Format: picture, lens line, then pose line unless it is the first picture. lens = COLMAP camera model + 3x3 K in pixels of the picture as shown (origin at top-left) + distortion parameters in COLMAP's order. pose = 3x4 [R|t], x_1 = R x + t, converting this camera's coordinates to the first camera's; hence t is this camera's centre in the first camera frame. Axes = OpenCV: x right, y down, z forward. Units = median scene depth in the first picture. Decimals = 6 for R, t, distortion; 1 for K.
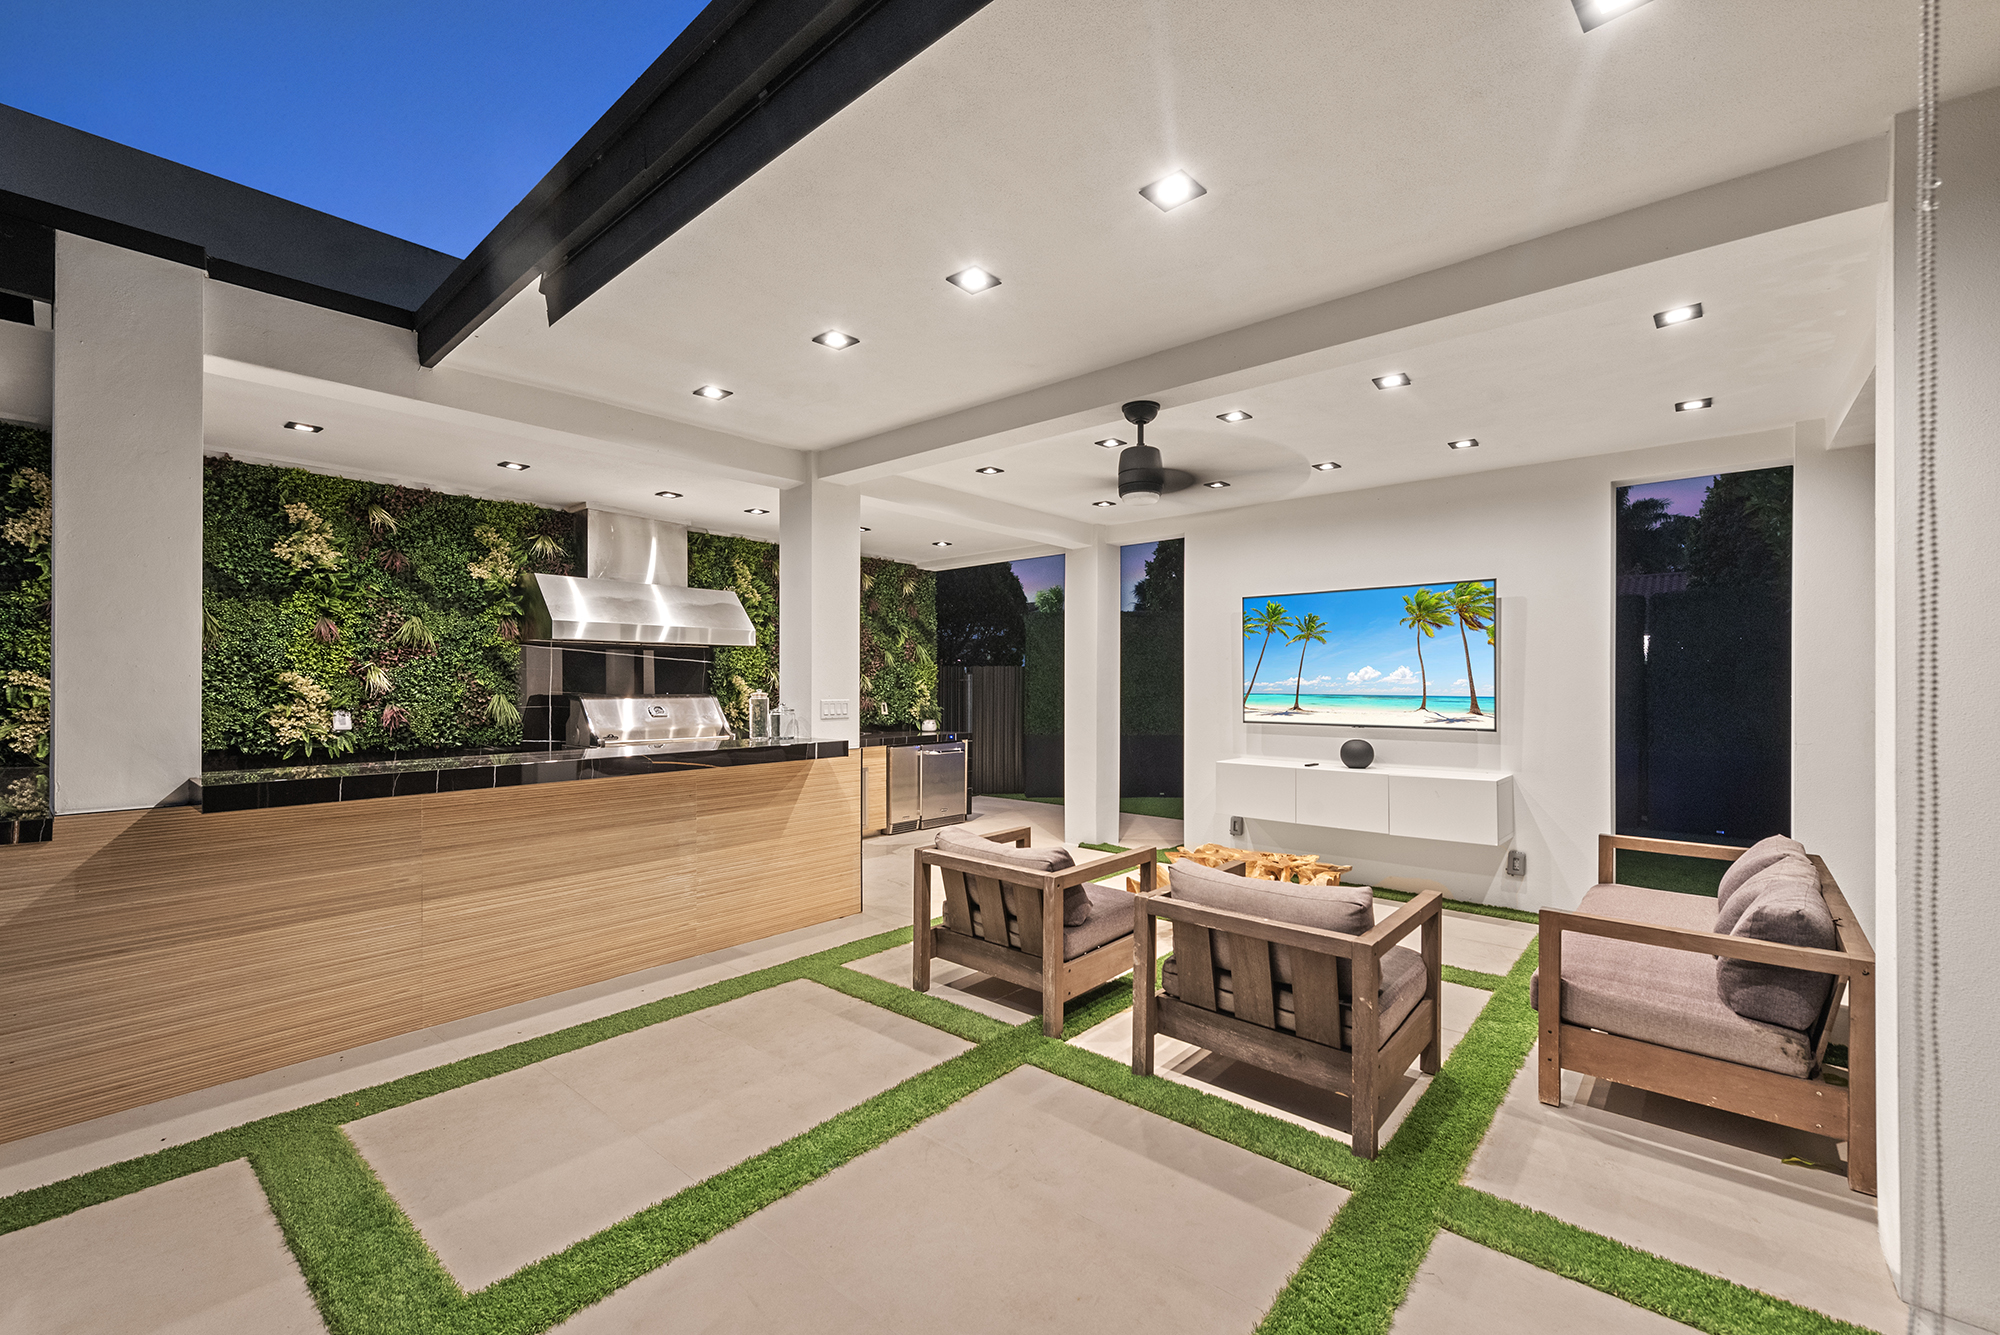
lens RADIAL K [[832.3, 0, 1010.8], [0, 832.3, 686.2], [0, 0, 1]] dist [0.009336, -0.002934]
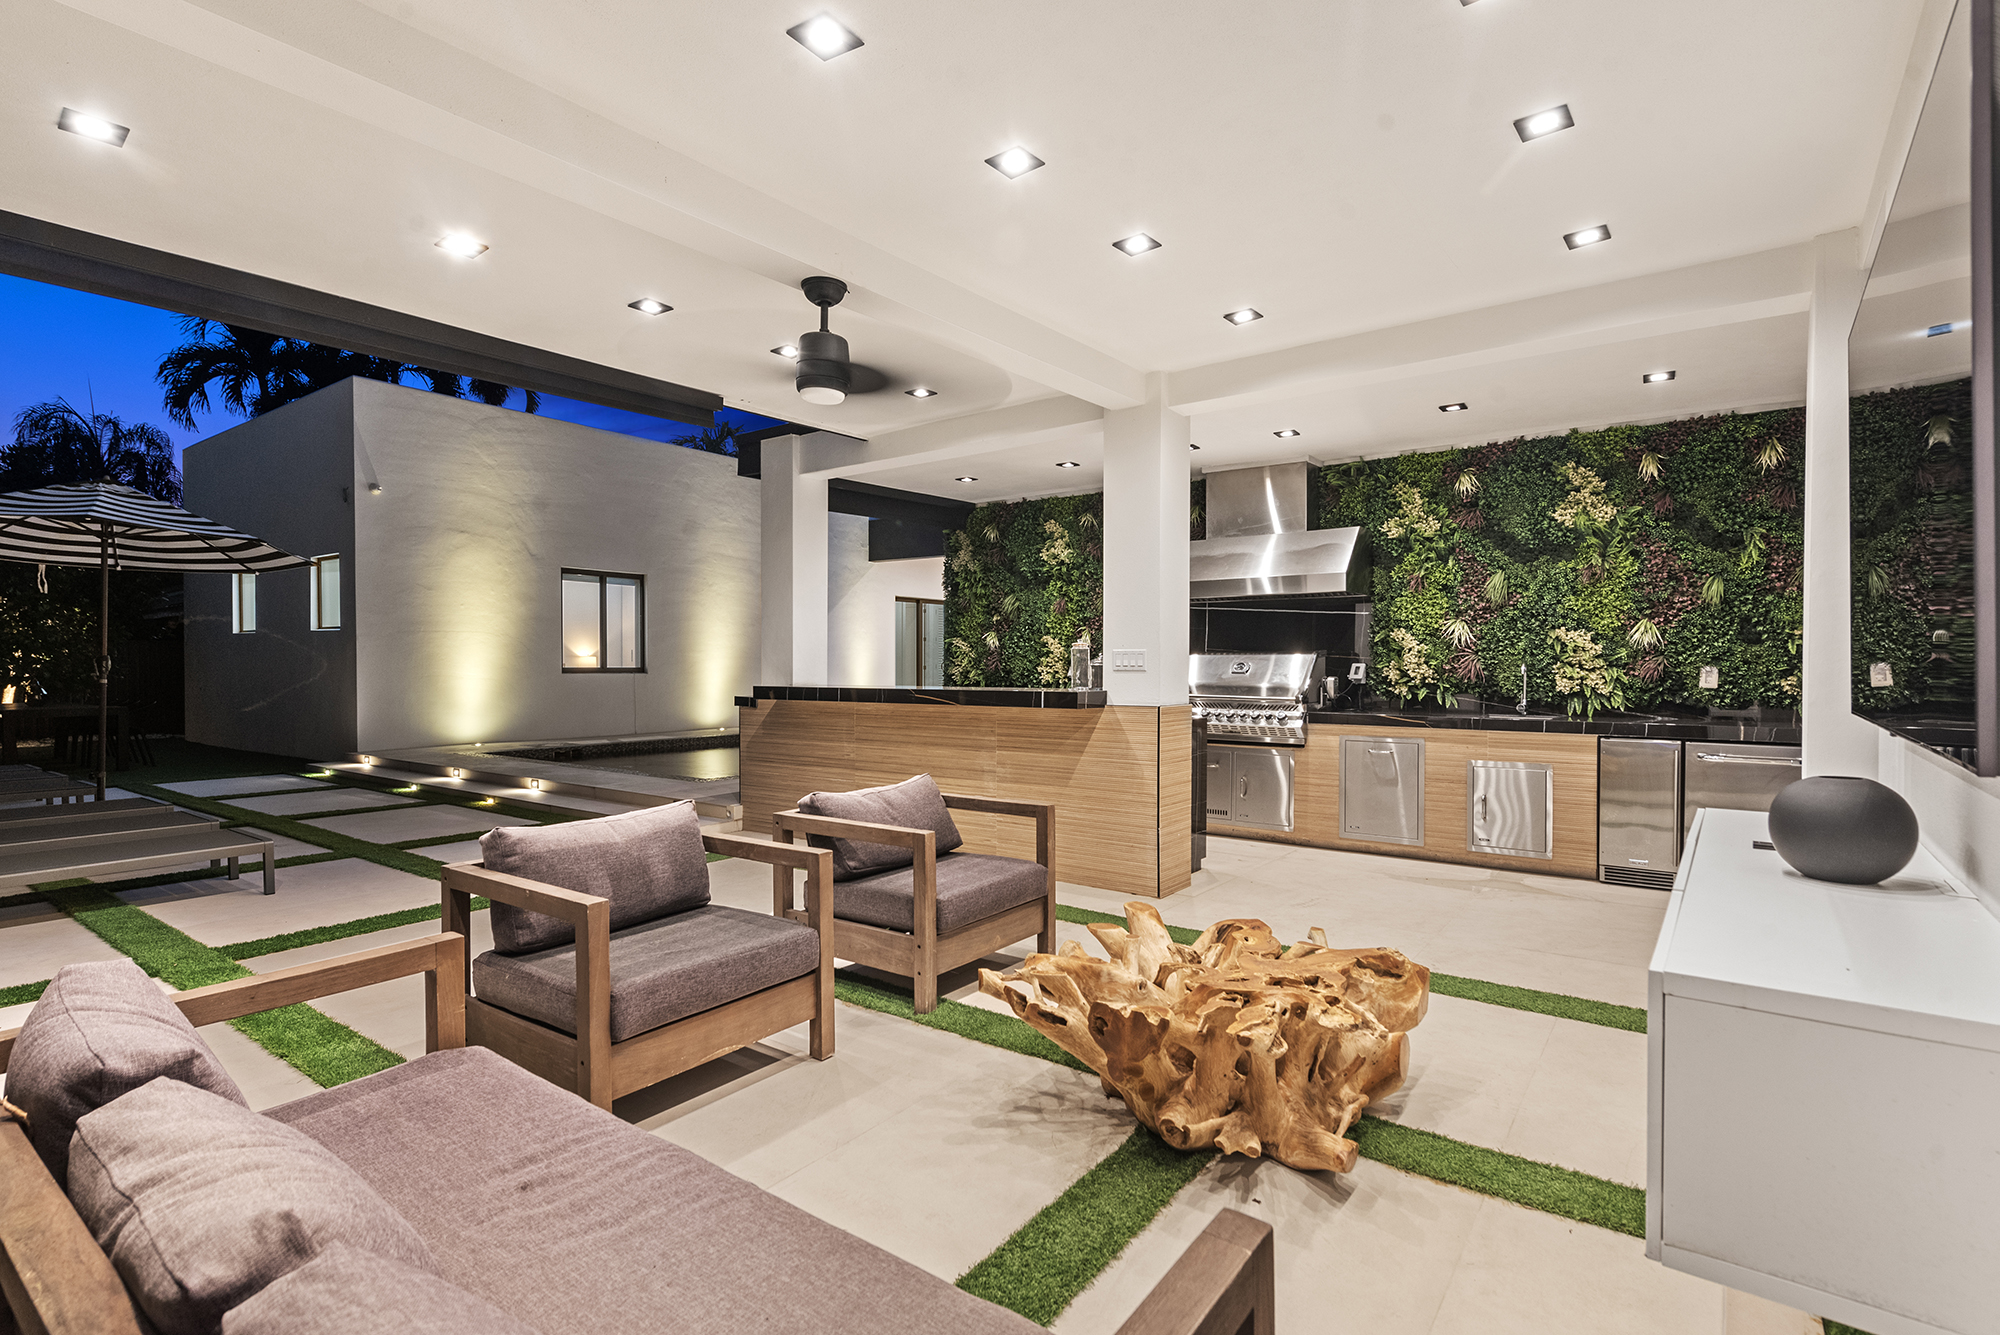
lens RADIAL K [[934.7, 0, 987.1], [0, 934.7, 674.0], [0, 0, 1]] dist [0.002363, -0.002595]
pose [[0.064202, 0.012230, -0.997862, 0.782696], [-0.004049, 0.999920, 0.011994, 0.031610], [0.997929, 0.003270, 0.064246, 0.783315]]
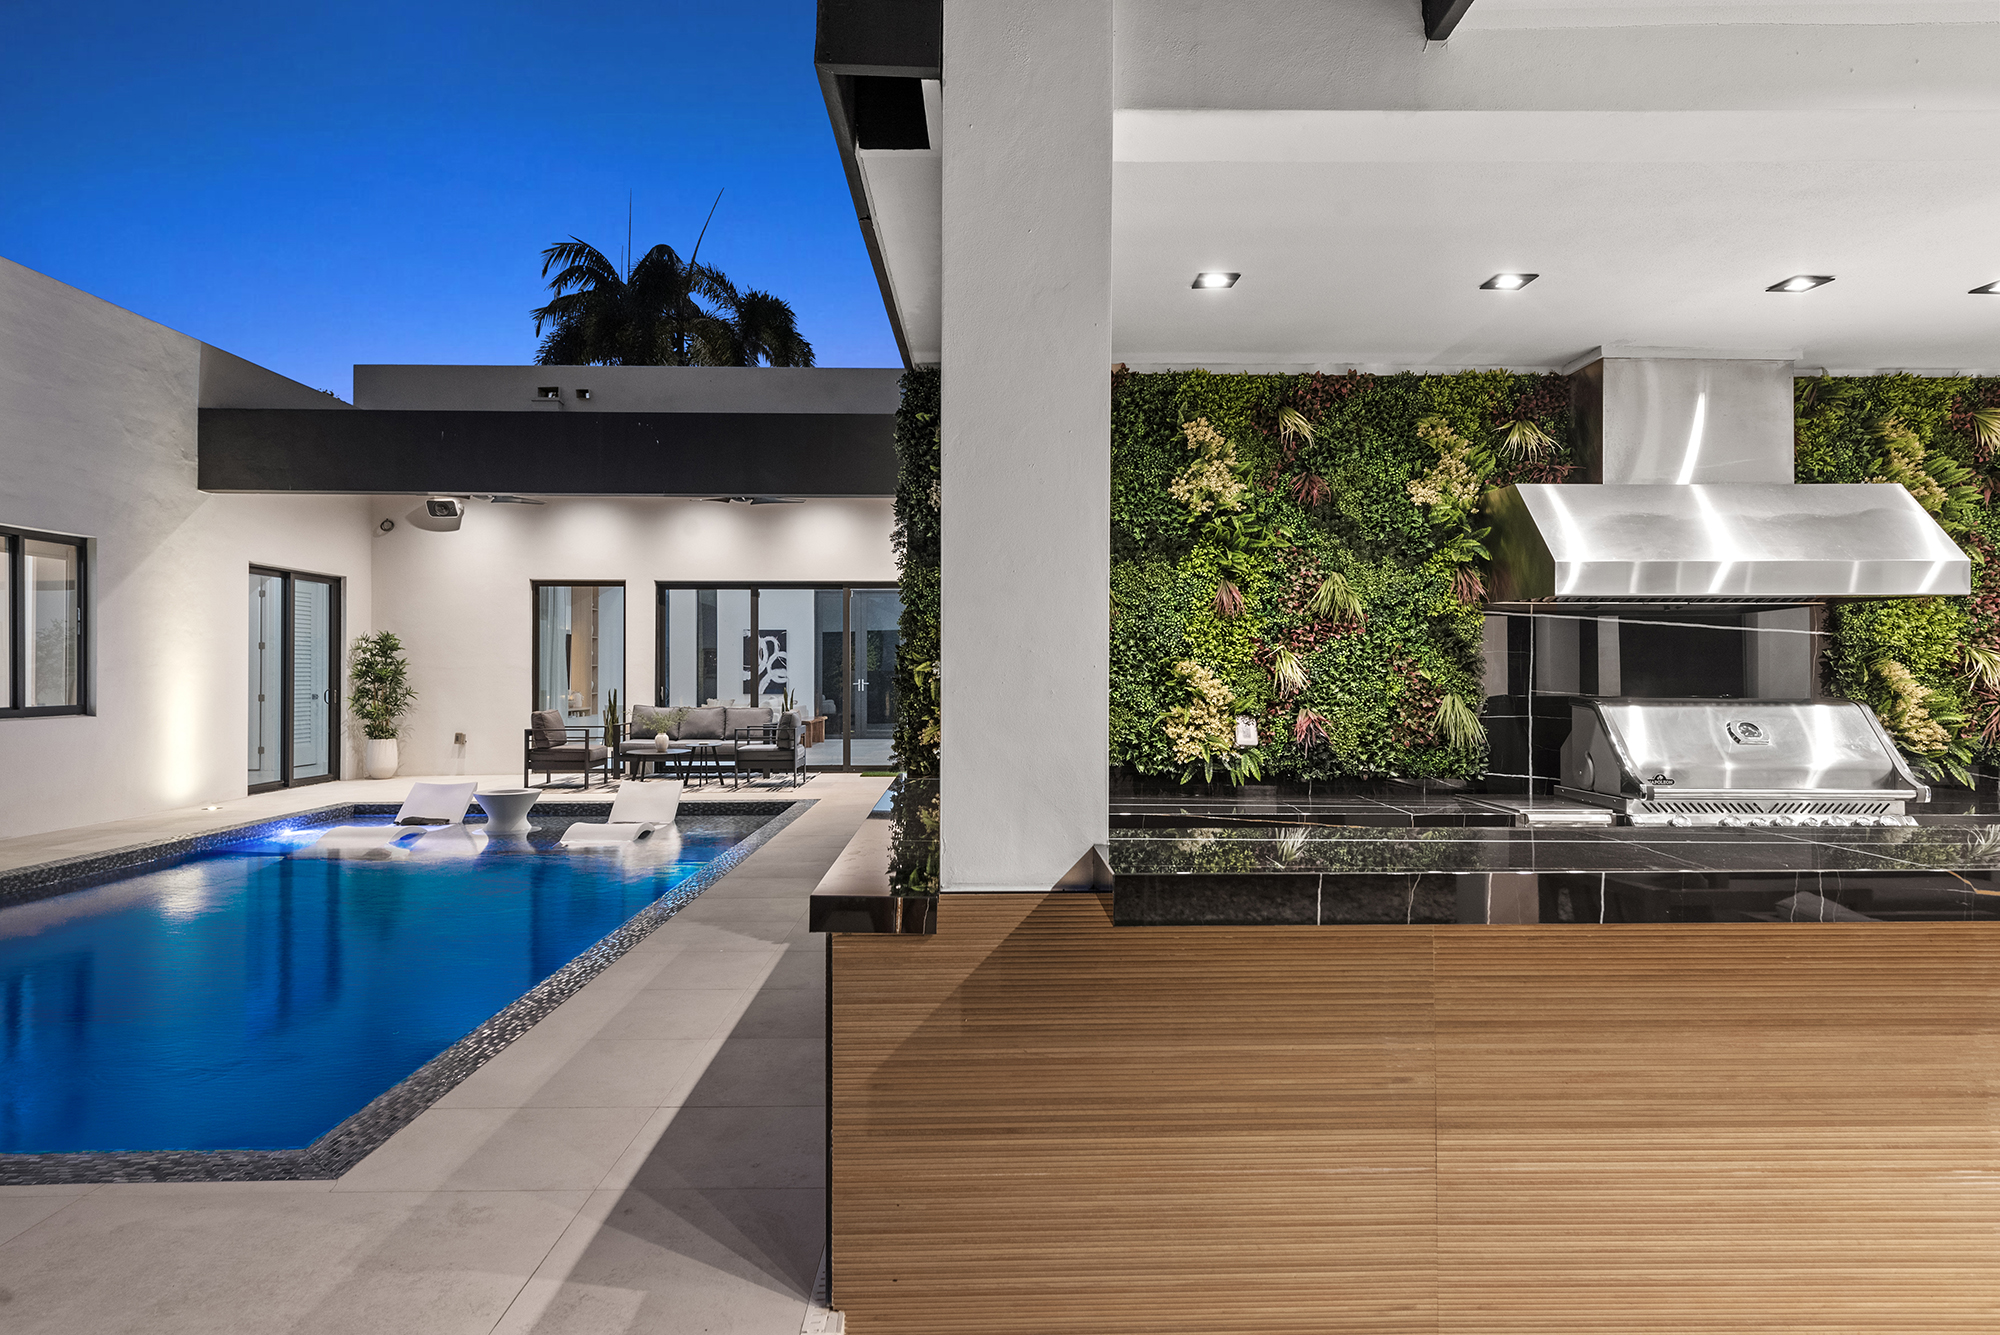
lens RADIAL K [[1112.8, 0, 1001.6], [0, 1112.8, 669.2], [0, 0, 1]] dist [0.014286, -0.002797]
pose [[0.663496, -0.003899, -0.748170, -0.264358], [-0.001696, 0.999976, -0.006715, -0.003160], [0.748178, 0.005724, 0.663473, 0.260800]]
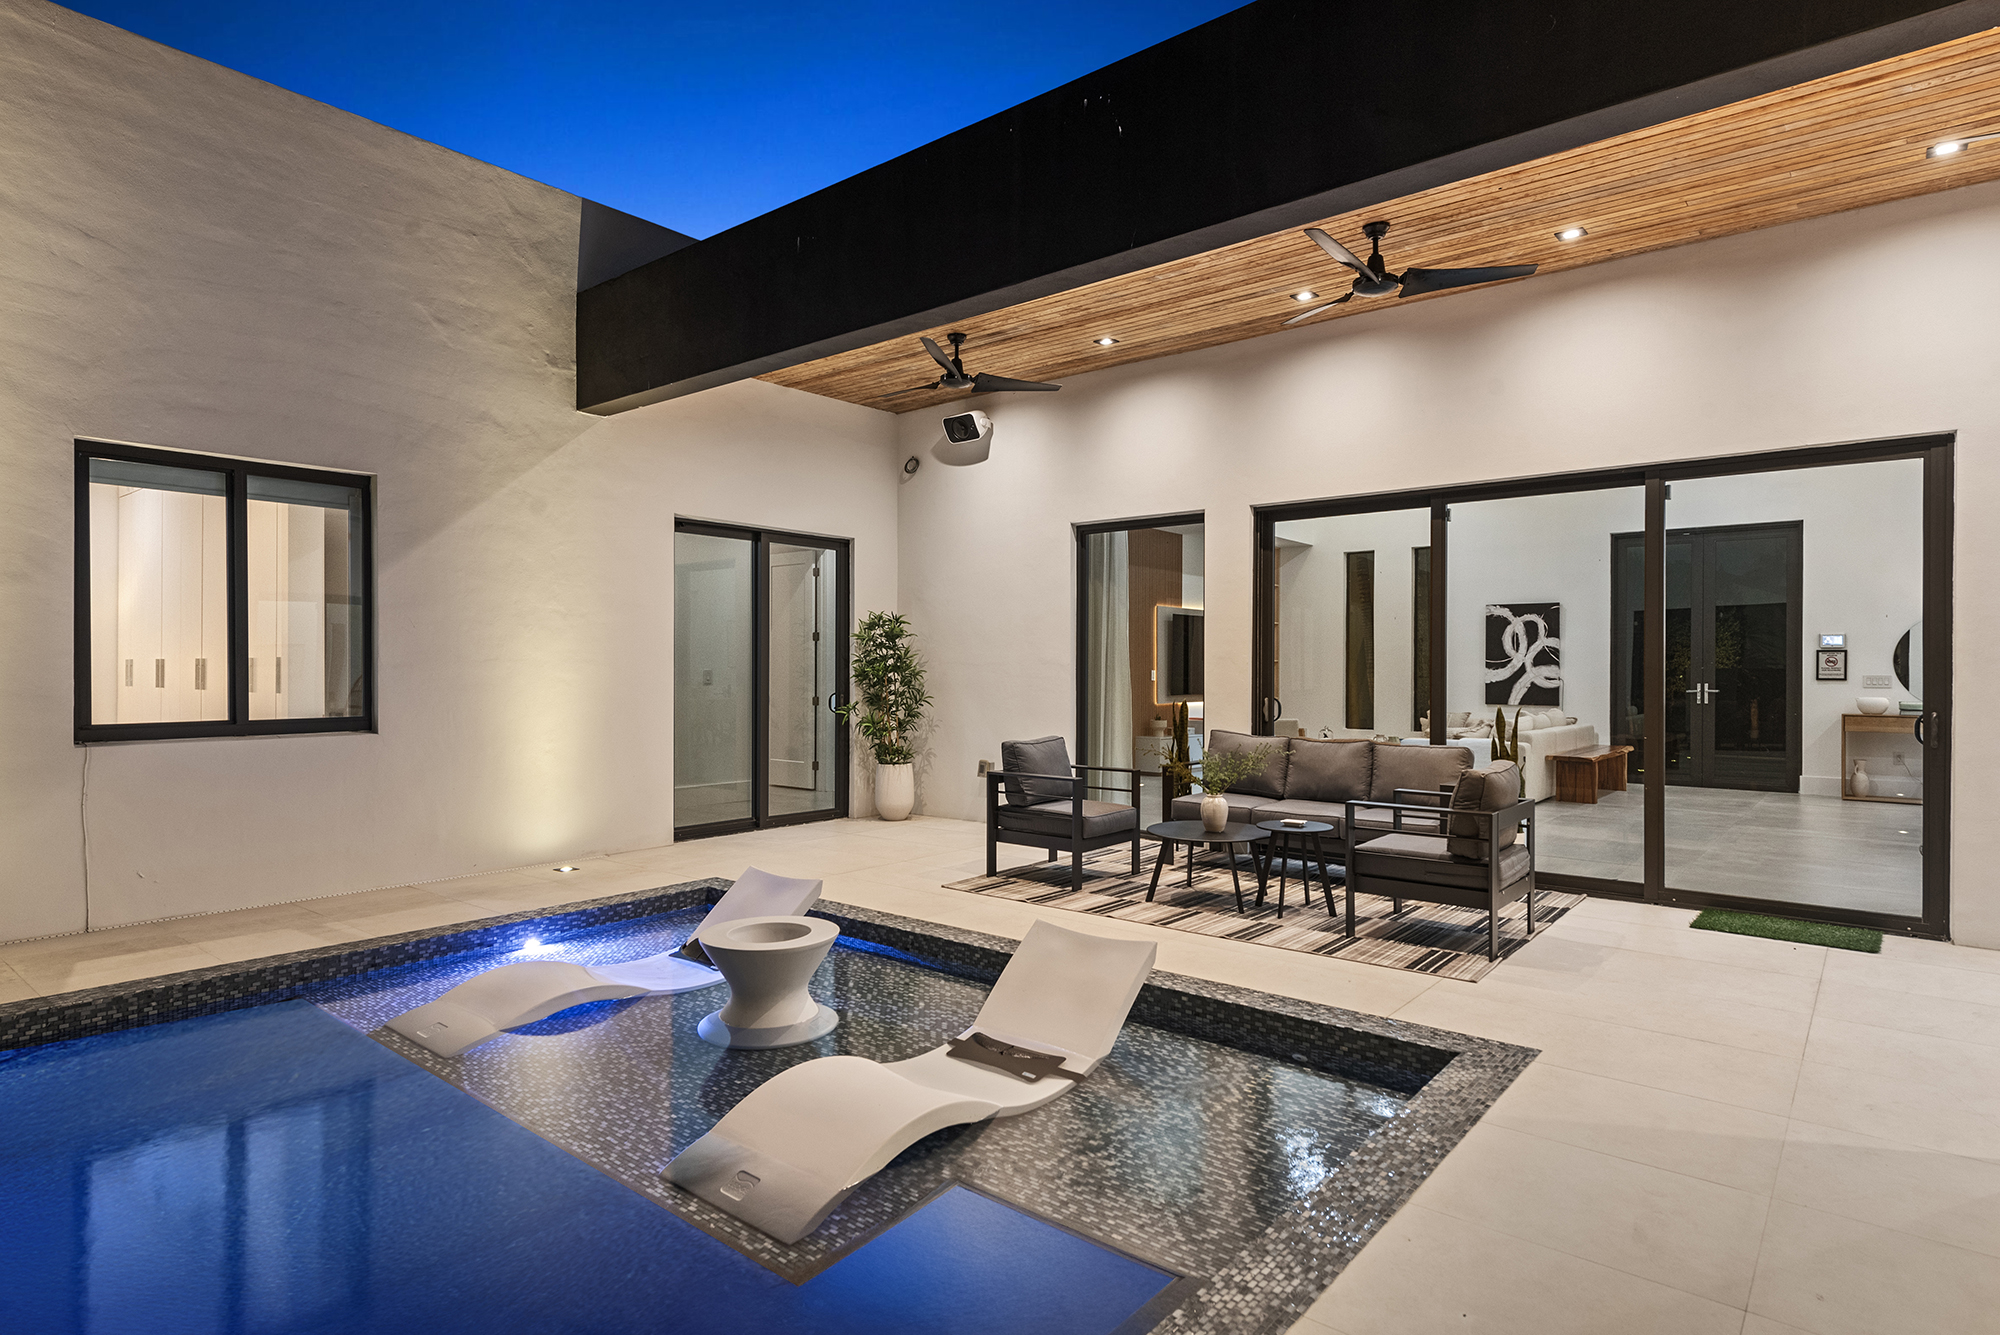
lens RADIAL K [[1072.0, 0, 995.6], [0, 1072.0, 673.0], [0, 0, 1]] dist [0.019226, -0.001368]
pose [[0.014441, 0.004037, -0.999888, -1.497551], [-0.007076, 0.999967, 0.003935, -0.015093], [0.999871, 0.007019, 0.014469, 1.124186]]
